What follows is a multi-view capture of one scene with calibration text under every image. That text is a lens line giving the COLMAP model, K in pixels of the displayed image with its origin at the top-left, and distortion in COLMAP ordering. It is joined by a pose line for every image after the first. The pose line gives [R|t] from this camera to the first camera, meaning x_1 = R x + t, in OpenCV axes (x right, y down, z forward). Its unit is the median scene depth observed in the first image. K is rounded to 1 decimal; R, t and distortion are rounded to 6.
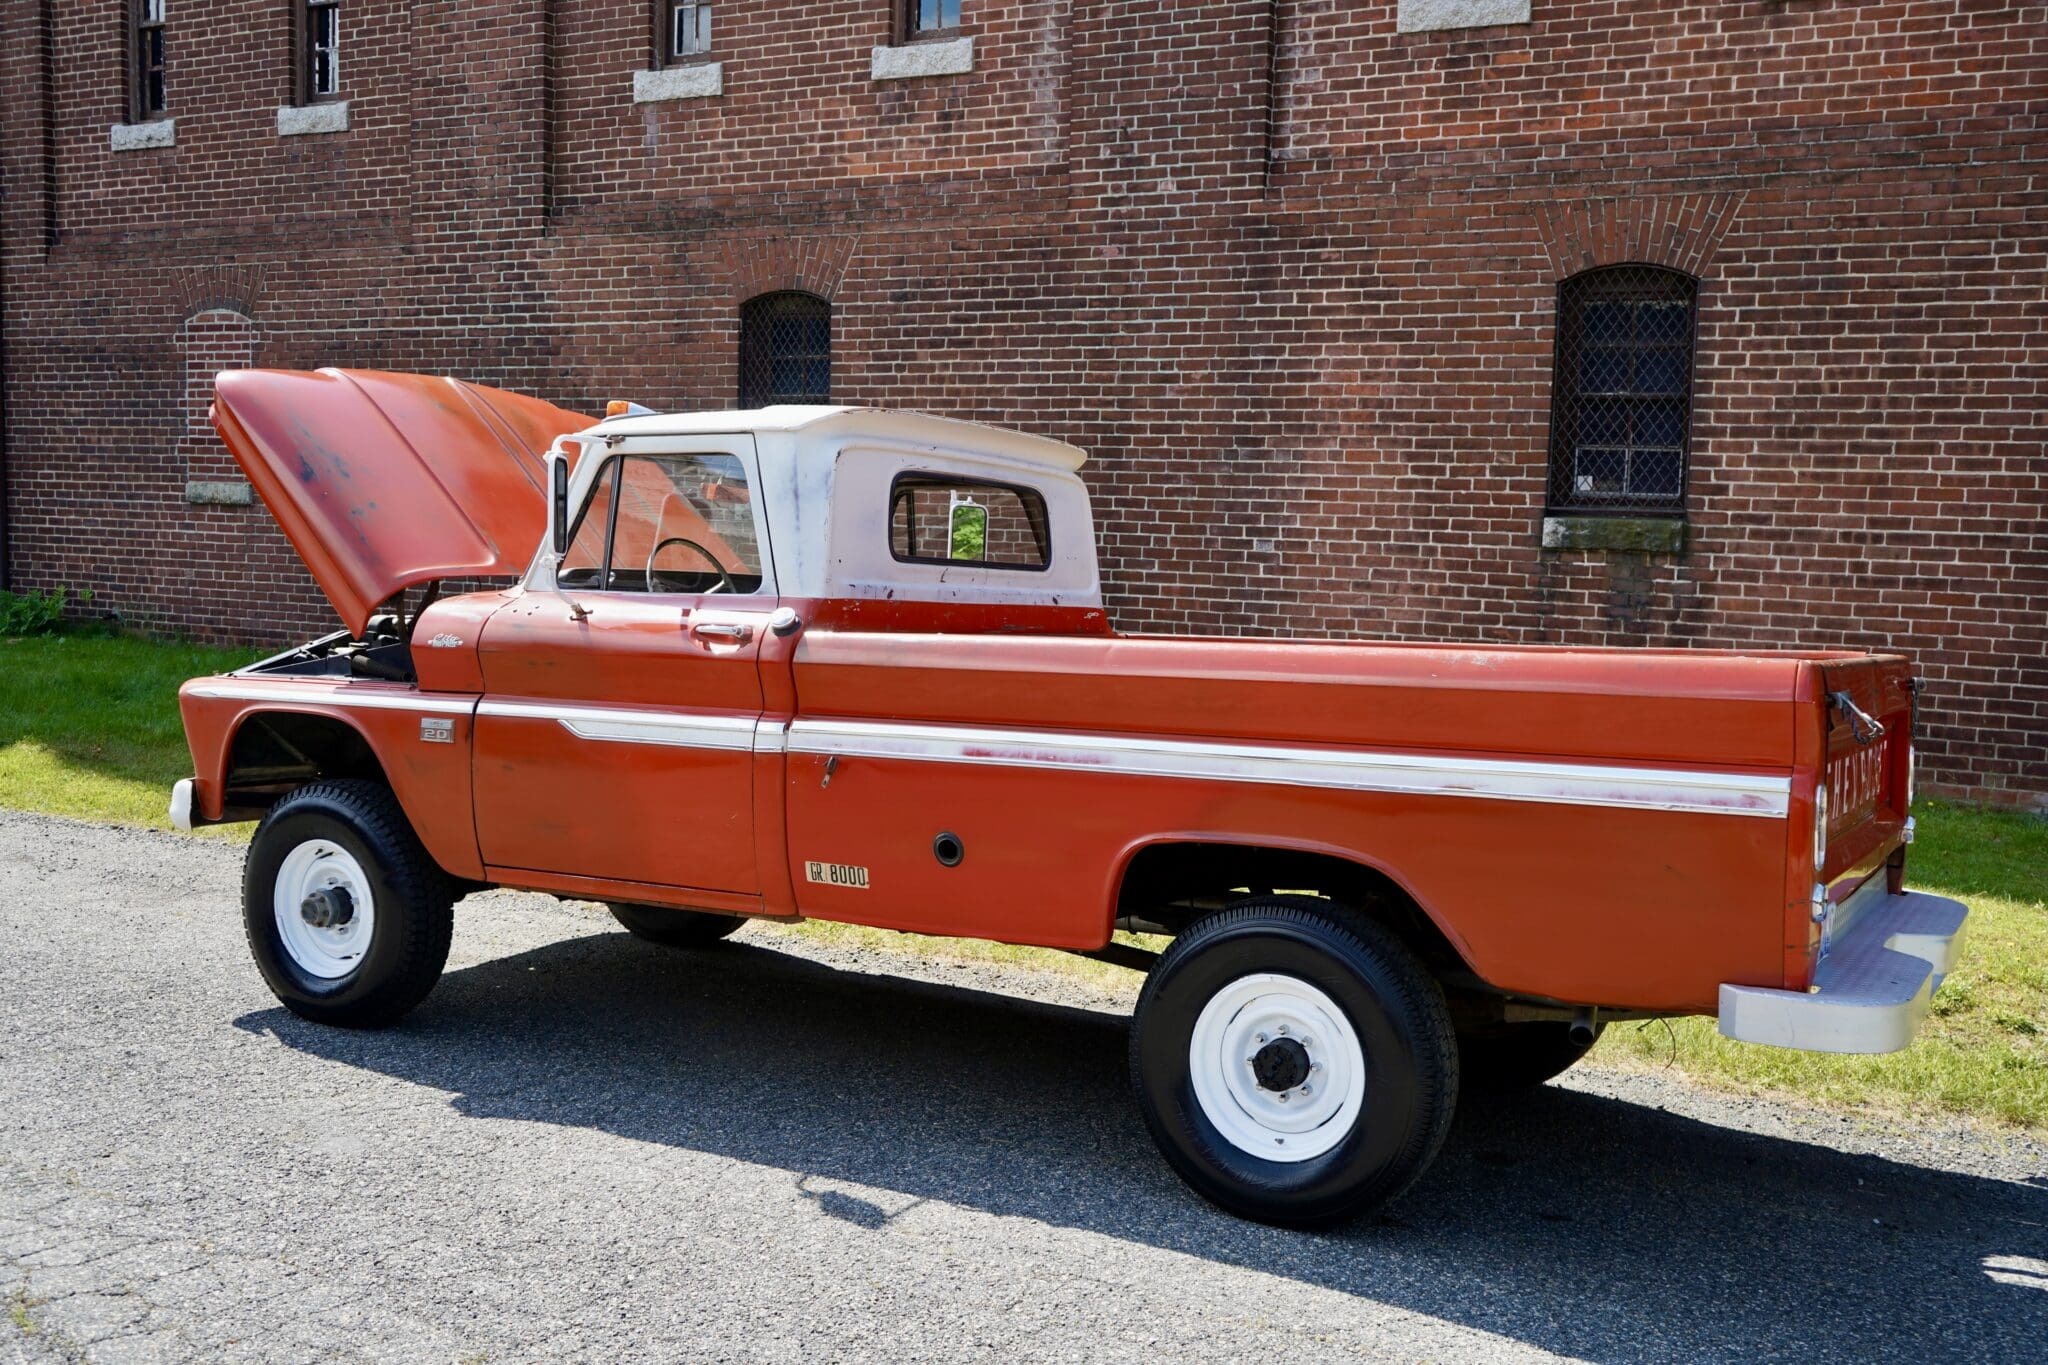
lens RADIAL K [[1979.7, 0, 1024.0], [0, 1979.7, 682.5], [0, 0, 1]] dist [-0.008405, 0.016006]
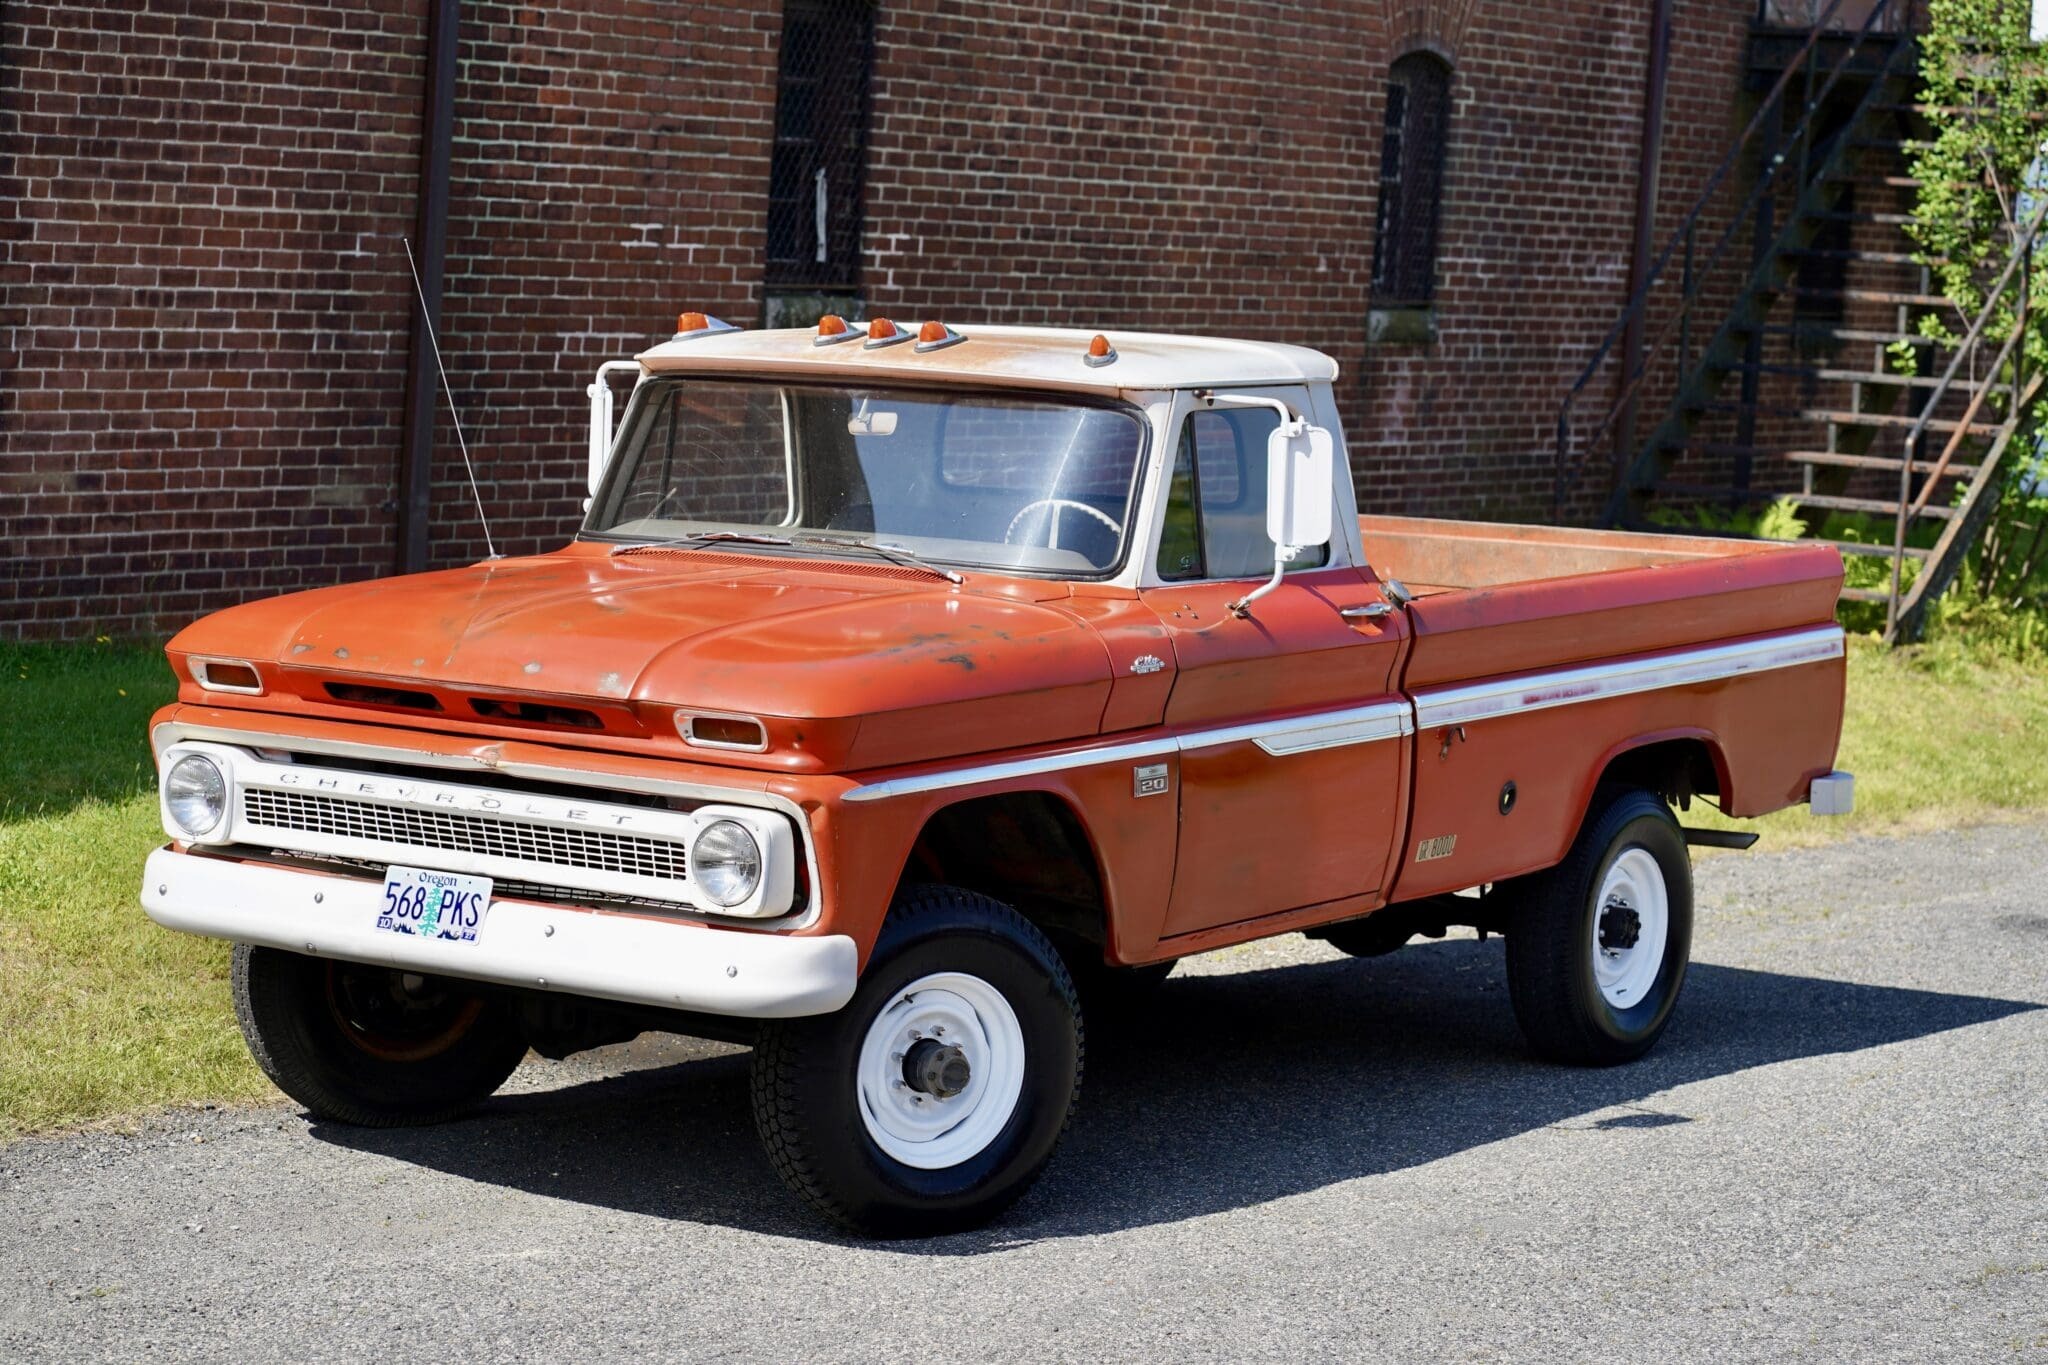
lens RADIAL K [[4907.7, 0, 1024.0], [0, 4907.7, 682.5], [0, 0, 1]] dist [0.146026, -2.892718]
pose [[0.074150, -0.127725, 0.989034, -1.167628], [0.020782, 0.991747, 0.126517, -0.135945], [-0.997031, 0.011173, 0.076193, 0.493157]]
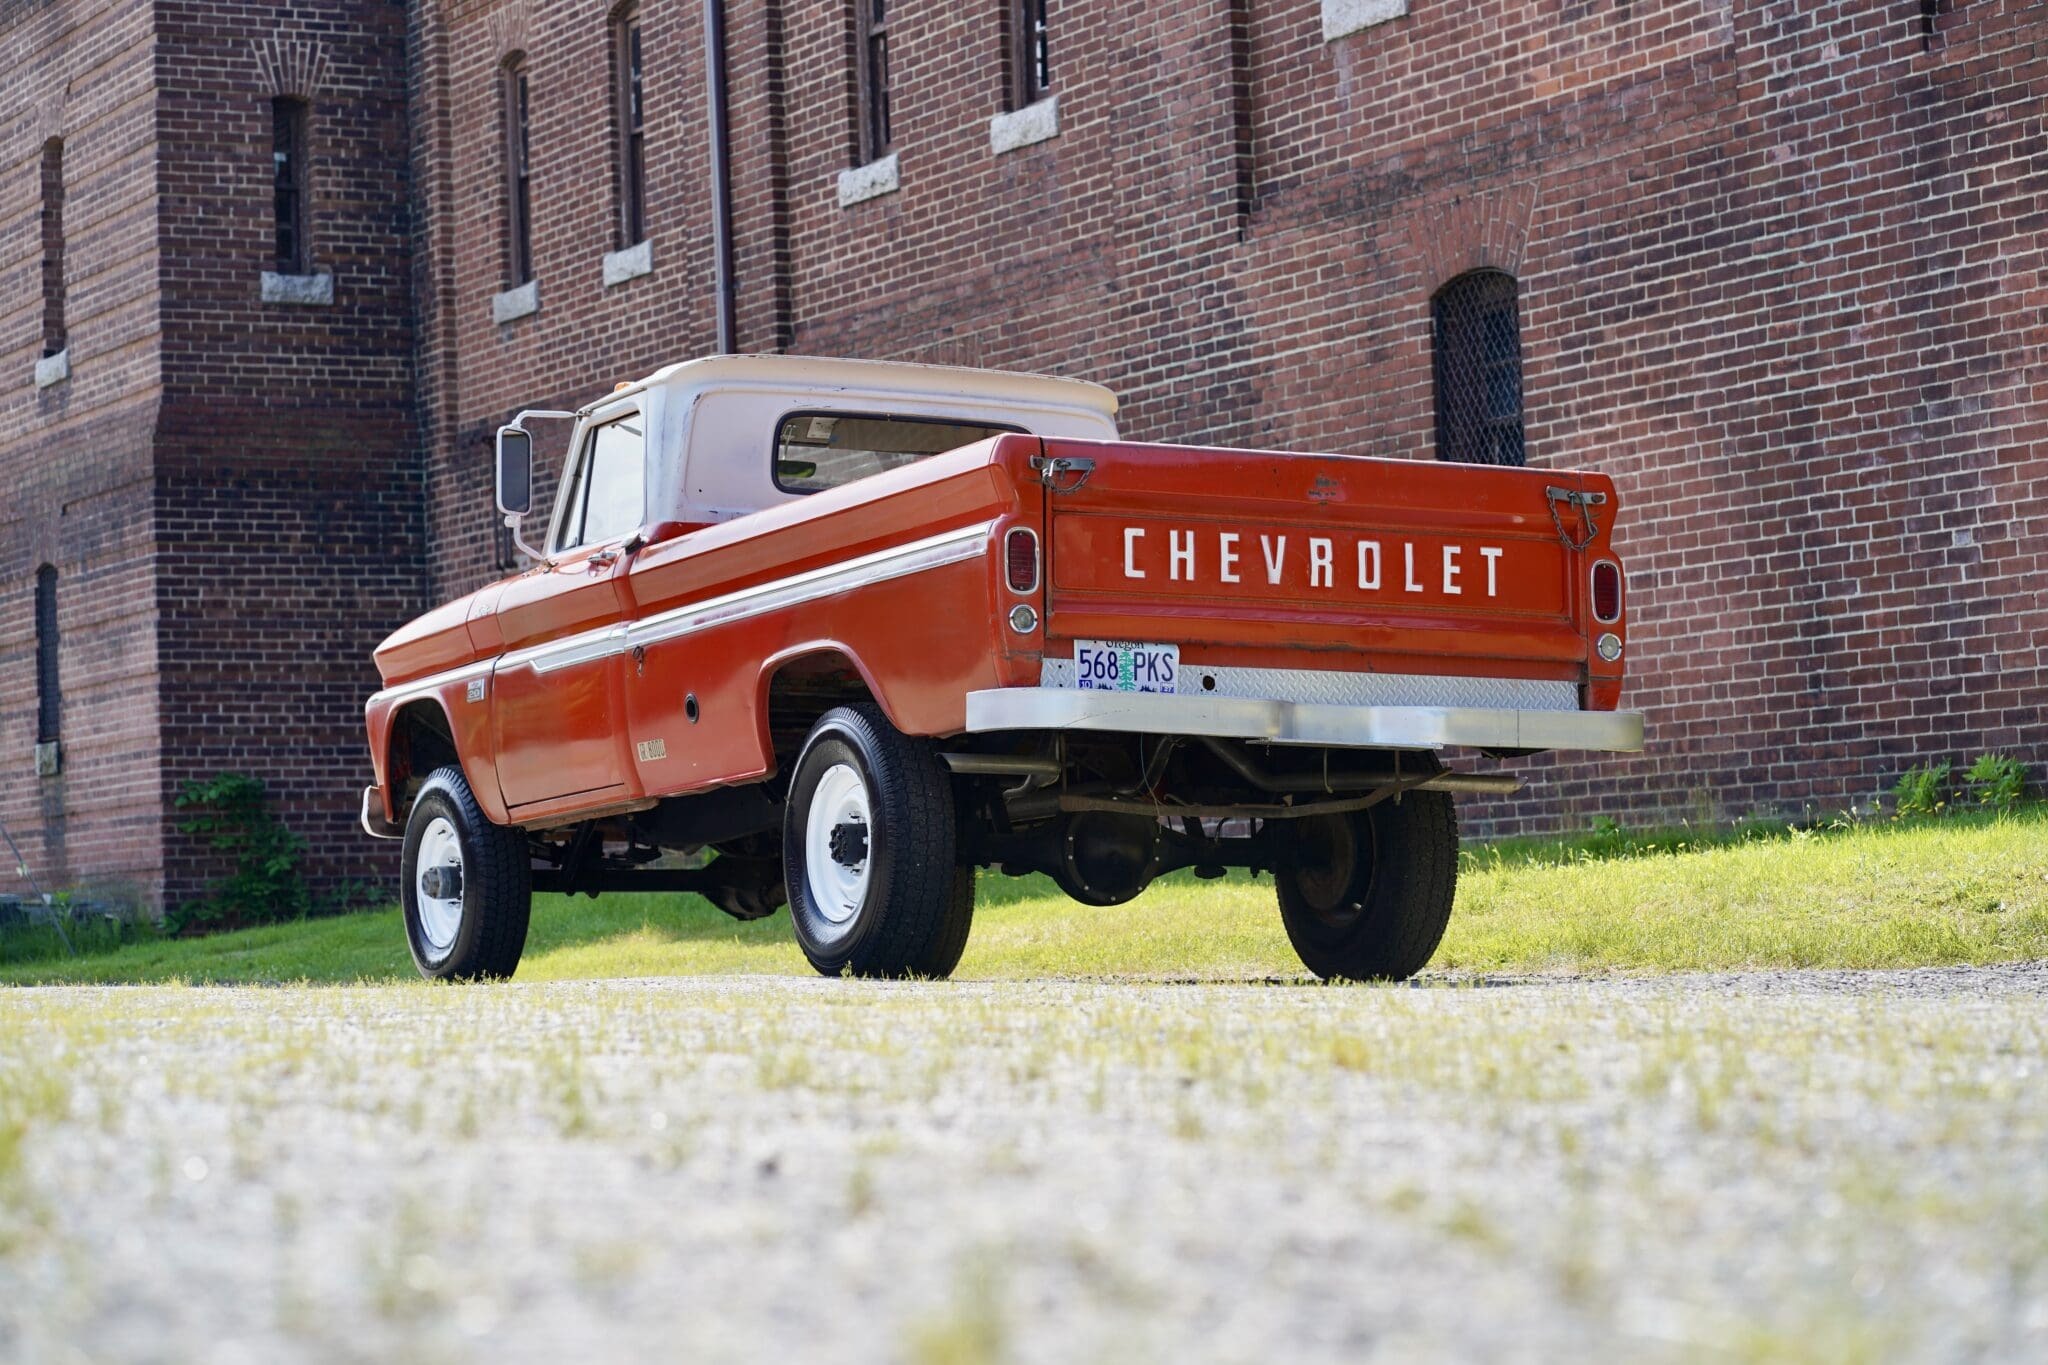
lens RADIAL K [[4907.7, 0, 1024.0], [0, 4907.7, 682.5], [0, 0, 1]] dist [0.146026, -2.892718]
pose [[0.829791, -0.086719, -0.551296, 0.802496], [0.008383, 0.989679, -0.143059, 0.226395], [0.558012, 0.114087, 0.821953, -0.591589]]
